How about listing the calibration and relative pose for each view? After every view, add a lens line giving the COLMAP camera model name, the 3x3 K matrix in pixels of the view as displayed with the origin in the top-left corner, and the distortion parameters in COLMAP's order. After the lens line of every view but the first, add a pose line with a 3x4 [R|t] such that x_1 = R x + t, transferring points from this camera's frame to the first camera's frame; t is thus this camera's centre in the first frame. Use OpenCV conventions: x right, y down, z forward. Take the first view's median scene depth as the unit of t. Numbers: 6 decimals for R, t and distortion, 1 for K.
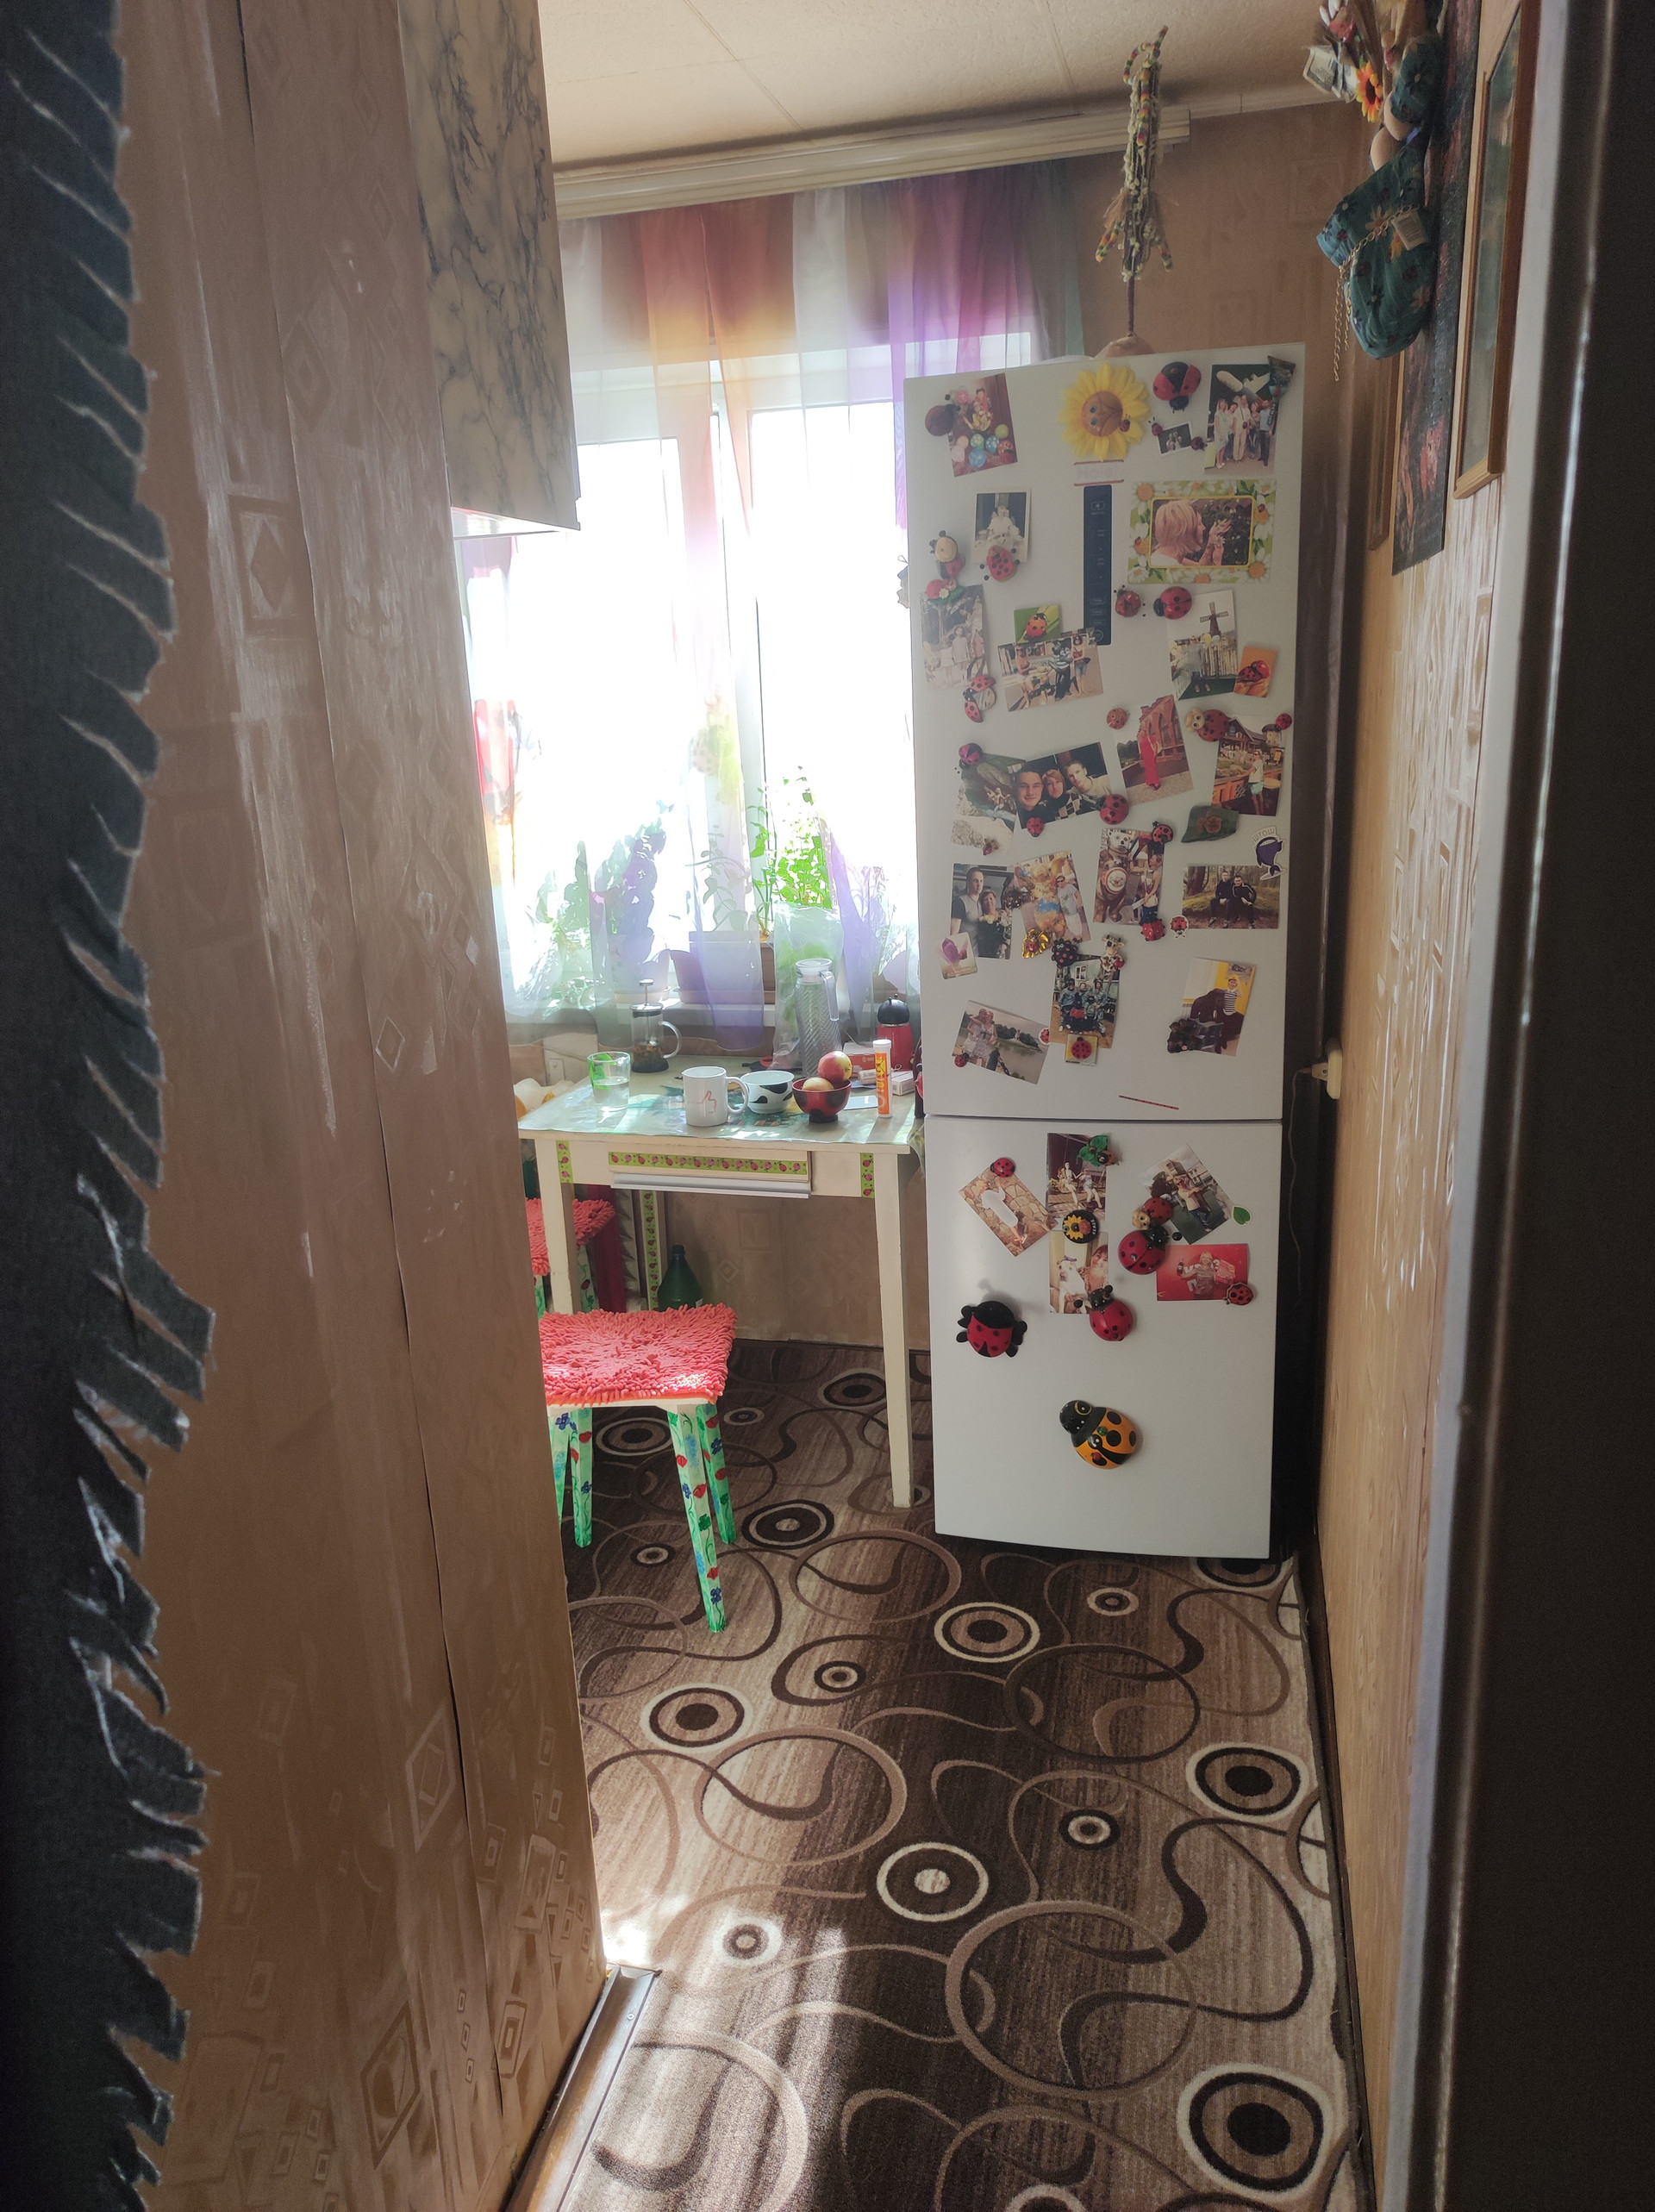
lens RADIAL K [[1594.7, 0, 828.0], [0, 1594.7, 1105.1], [0, 0, 1]] dist [0.009034, -0.002059]
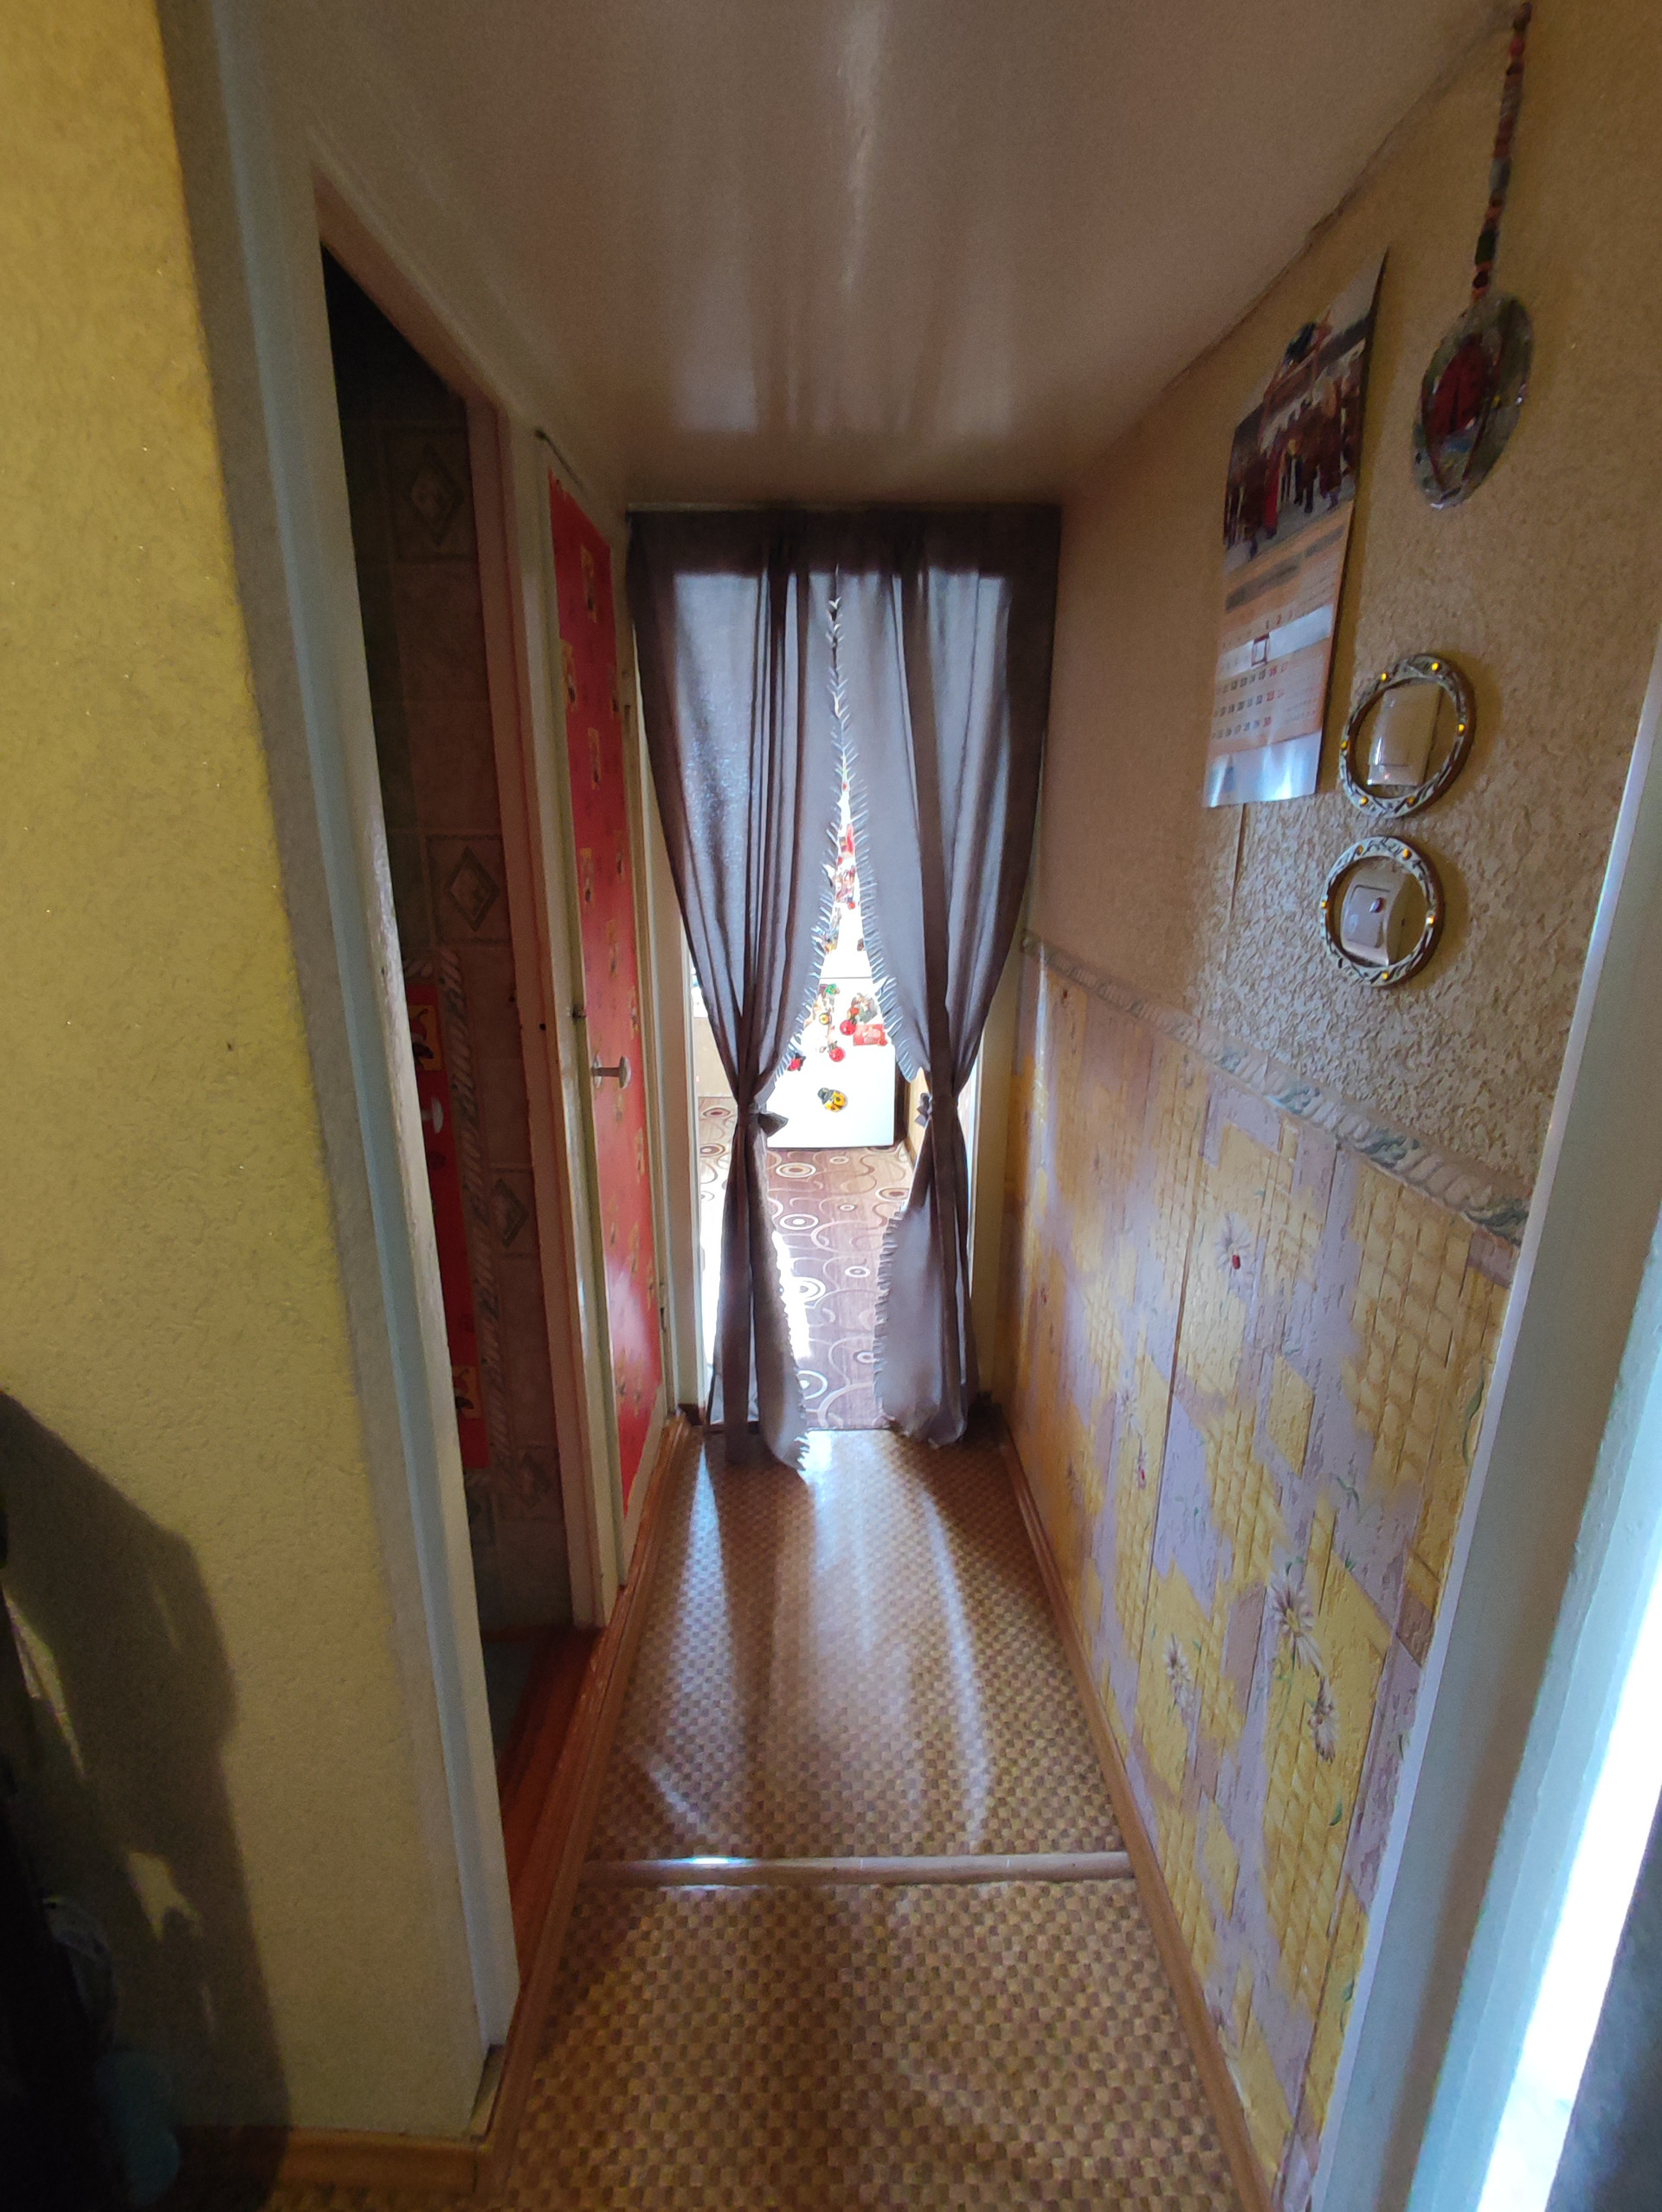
lens RADIAL K [[1002.3, 0, 828.5], [0, 1002.3, 1102.3], [0, 0, 1]] dist [-0.008642, -0.000041]
pose [[0.961702, -0.030636, 0.272381, -0.301922], [0.026381, 0.999466, 0.019270, 0.186420], [-0.272826, -0.011347, 0.961997, -0.627747]]
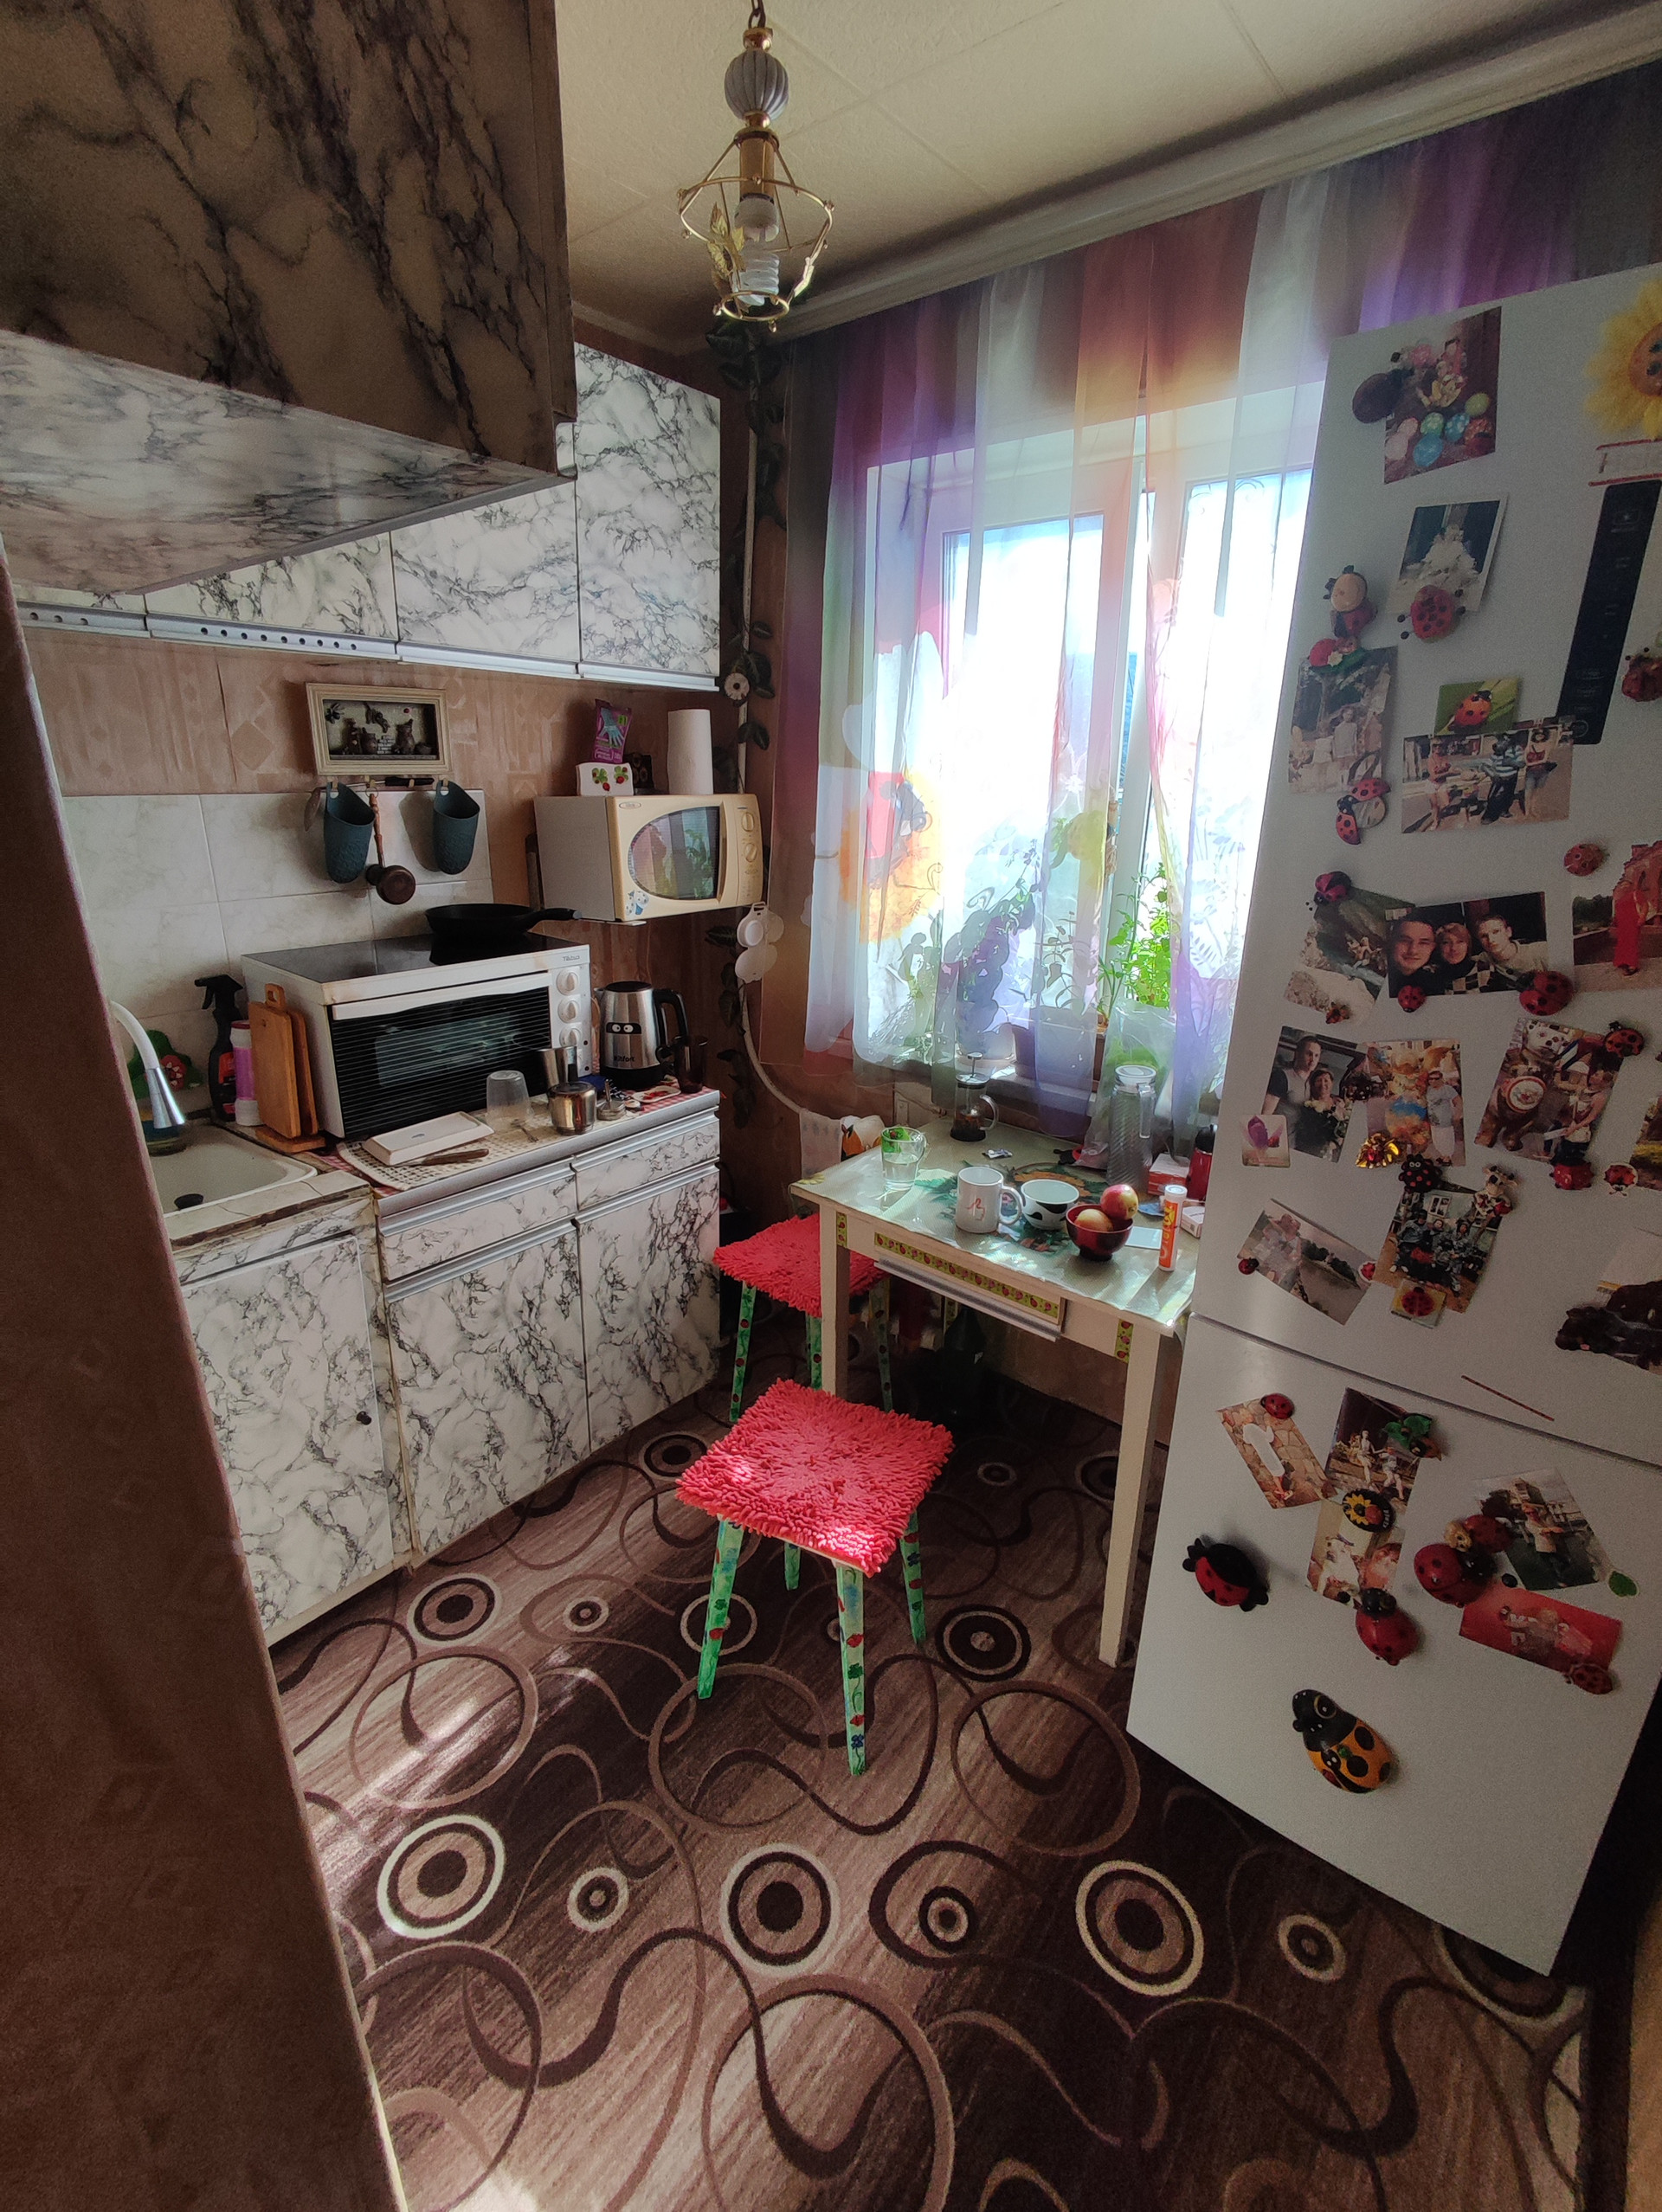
lens RADIAL K [[1002.3, 0, 827.5], [0, 1002.3, 1098.7], [0, 0, 1]] dist [-0.008642, -0.000041]
pose [[0.902867, 0.188146, -0.386566, 0.072380], [-0.160426, 0.981650, 0.103086, -0.129079], [0.398867, -0.031058, 0.916482, 0.465347]]
